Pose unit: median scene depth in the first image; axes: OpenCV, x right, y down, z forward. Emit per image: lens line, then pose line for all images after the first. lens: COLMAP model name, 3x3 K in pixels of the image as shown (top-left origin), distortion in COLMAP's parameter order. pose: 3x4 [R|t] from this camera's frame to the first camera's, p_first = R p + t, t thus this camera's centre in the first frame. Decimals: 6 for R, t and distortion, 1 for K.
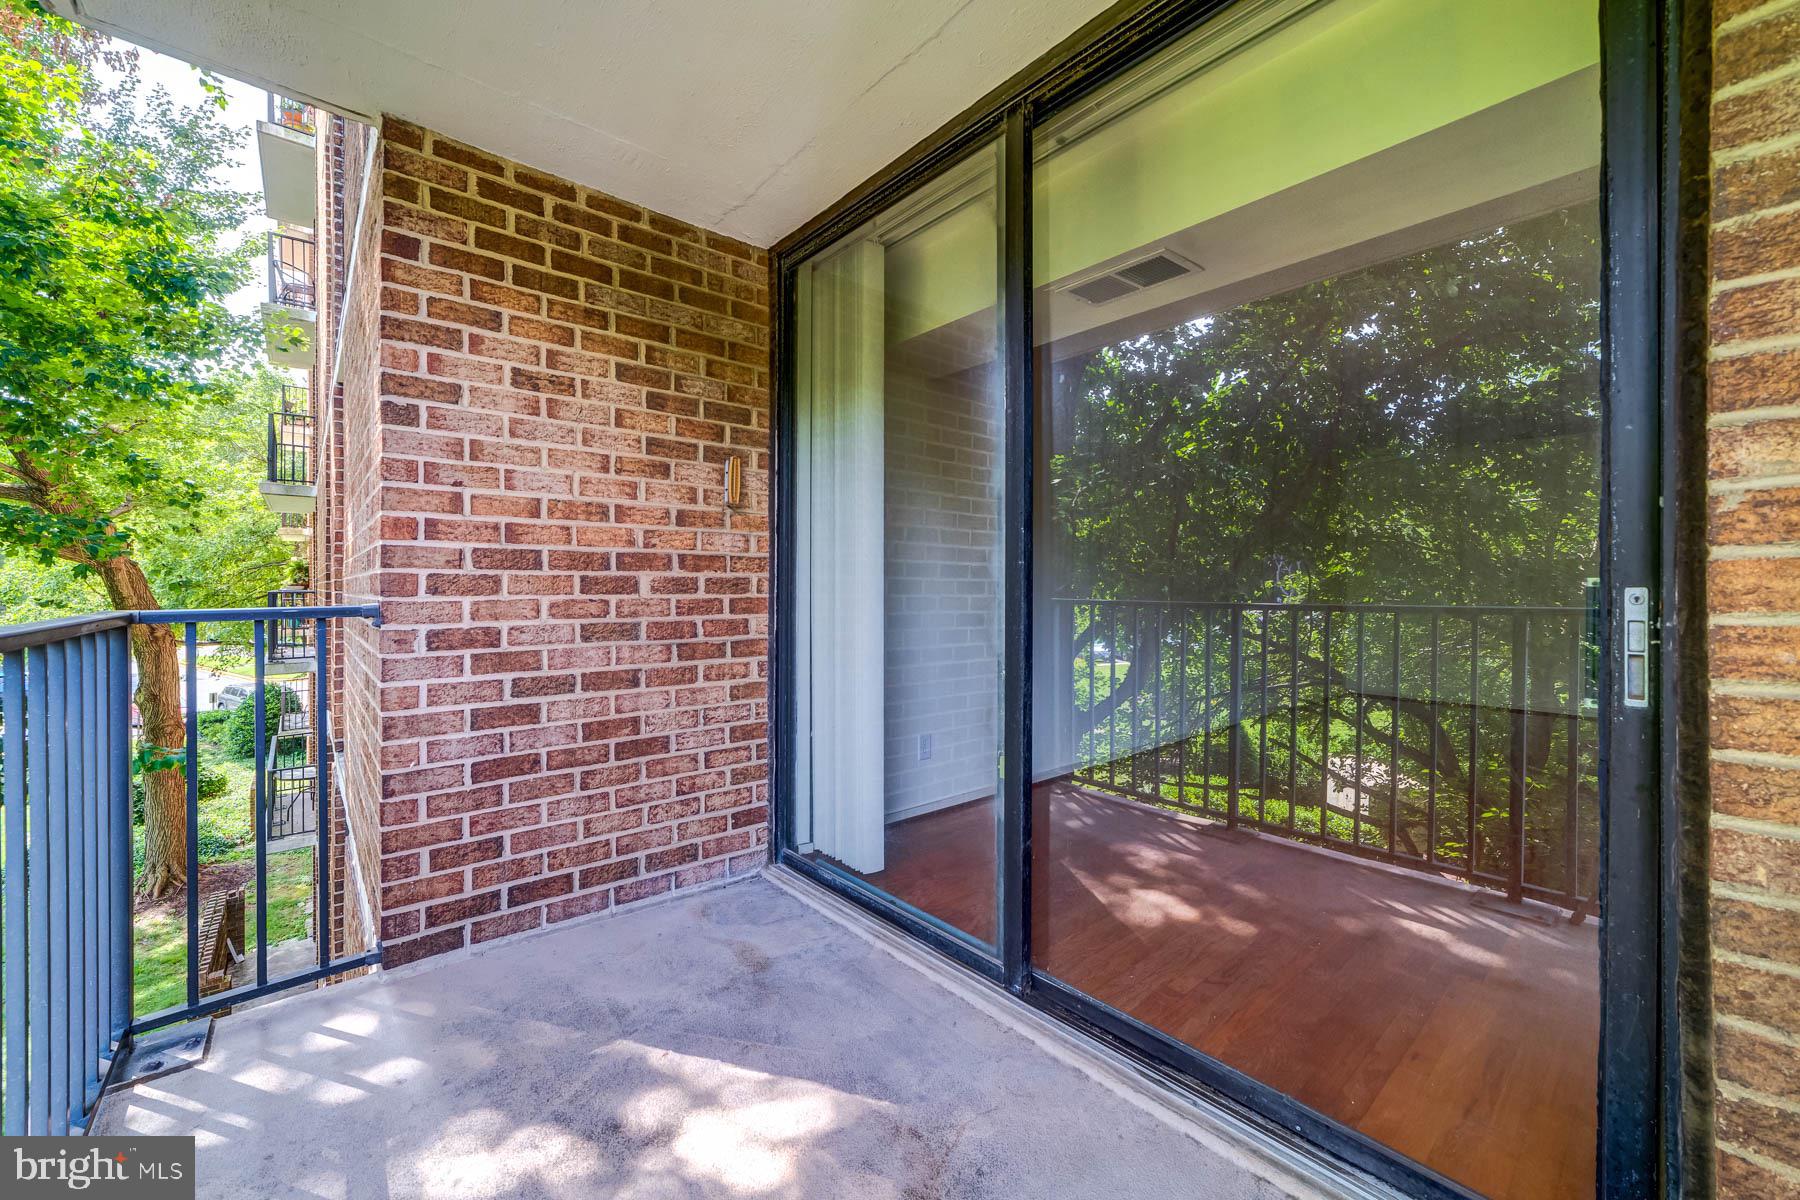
lens RADIAL K [[701.7, 0, 910.3], [0, 701.7, 592.2], [0, 0, 1]] dist [-0.005347, 0.002029]
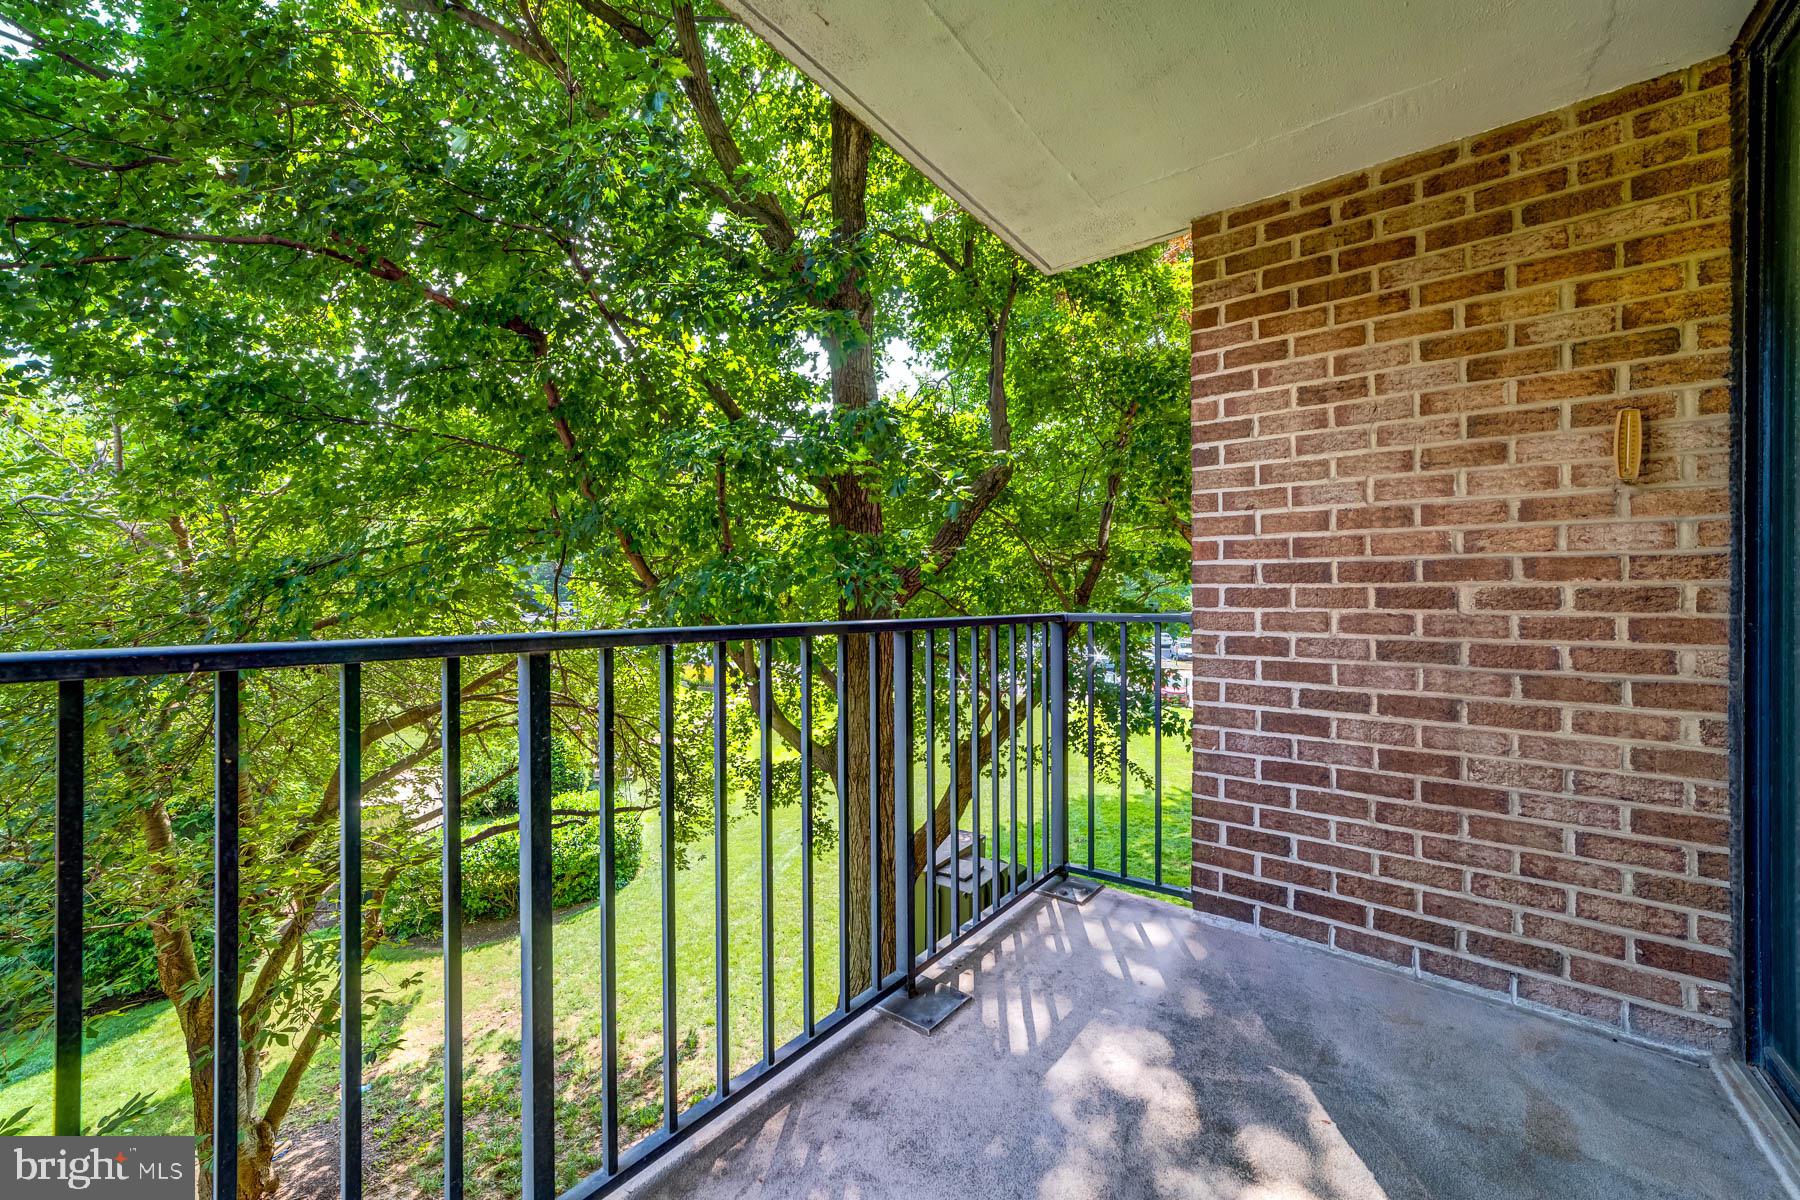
lens RADIAL K [[701.7, 0, 910.7], [0, 701.7, 597.1], [0, 0, 1]] dist [-0.005347, 0.002029]
pose [[0.211244, 0.002385, -0.977430, 0.303093], [-0.010831, 0.999941, 0.000099, -0.004958], [0.977373, 0.010565, 0.211258, 0.209846]]
